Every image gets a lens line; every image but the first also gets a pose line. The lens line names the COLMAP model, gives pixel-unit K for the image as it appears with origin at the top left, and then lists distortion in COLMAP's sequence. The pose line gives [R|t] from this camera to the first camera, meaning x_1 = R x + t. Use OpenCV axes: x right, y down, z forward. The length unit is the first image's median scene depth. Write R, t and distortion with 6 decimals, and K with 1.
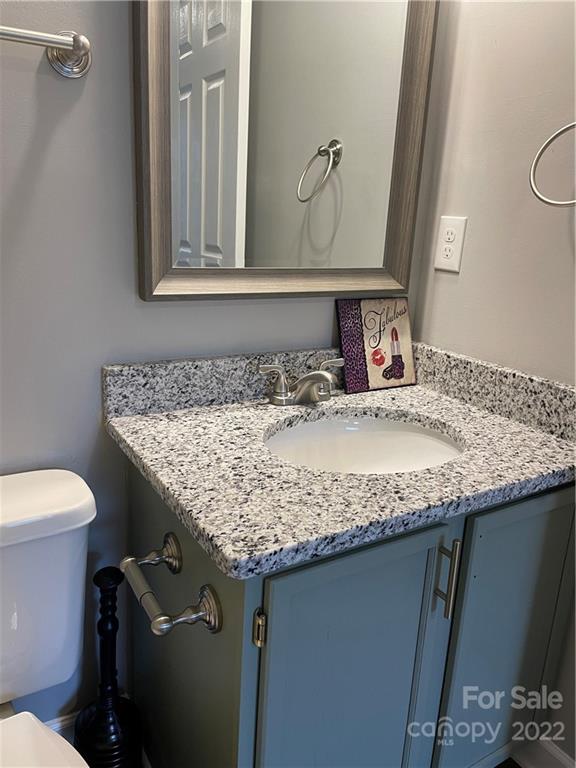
lens RADIAL K [[580.1, 0, 288.8], [0, 580.1, 383.9], [0, 0, 1]] dist [0.071917, -0.099808]
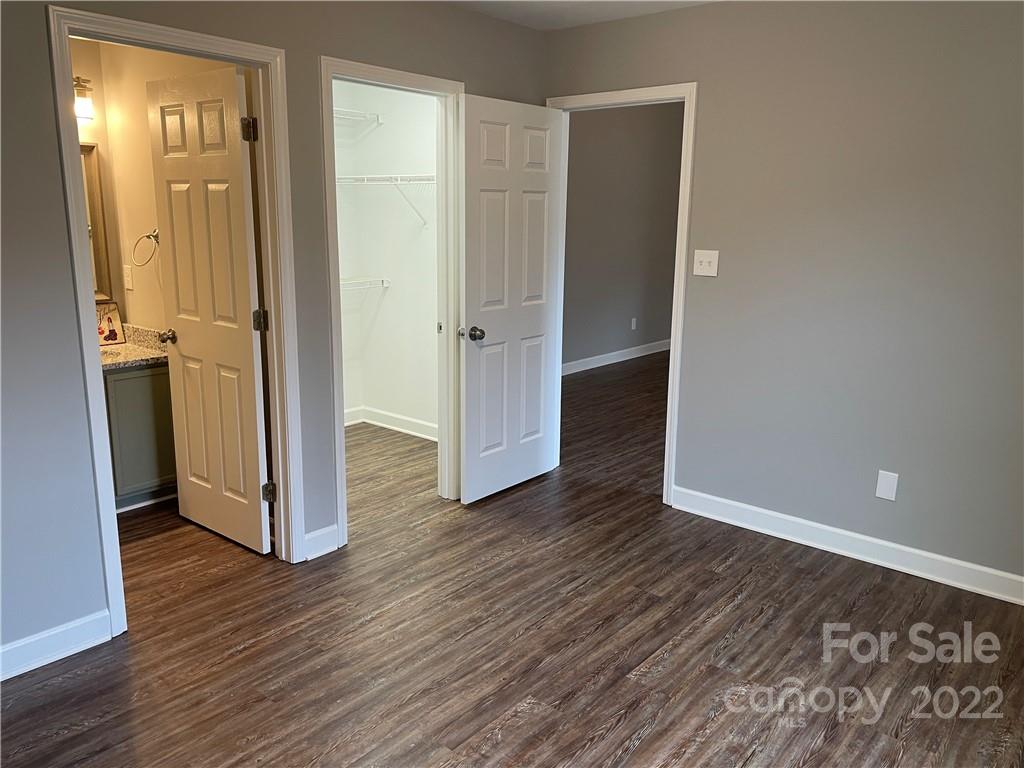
lens RADIAL K [[773.5, 0, 510.9], [0, 773.5, 383.6], [0, 0, 1]] dist [0.071917, -0.099808]
pose [[0.949913, -0.103540, 0.294865, 0.877832], [0.121414, 0.991674, -0.042915, 0.555114], [-0.287967, 0.076566, 0.954575, -2.662902]]
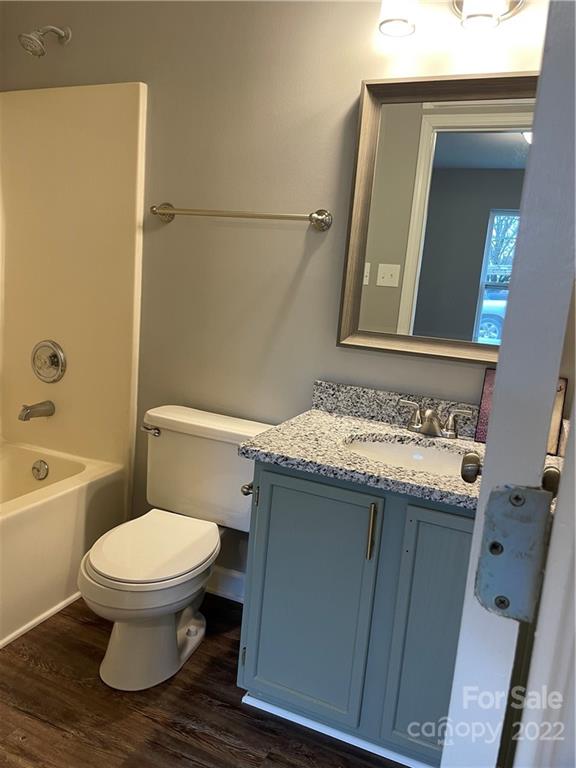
lens RADIAL K [[580.1, 0, 286.8], [0, 580.1, 382.3], [0, 0, 1]] dist [0.071917, -0.099808]
pose [[0.566846, 0.137023, -0.812348, 1.039866], [-0.279708, 0.959506, -0.033333, 0.059739], [0.774886, 0.246115, 0.582219, -0.103367]]
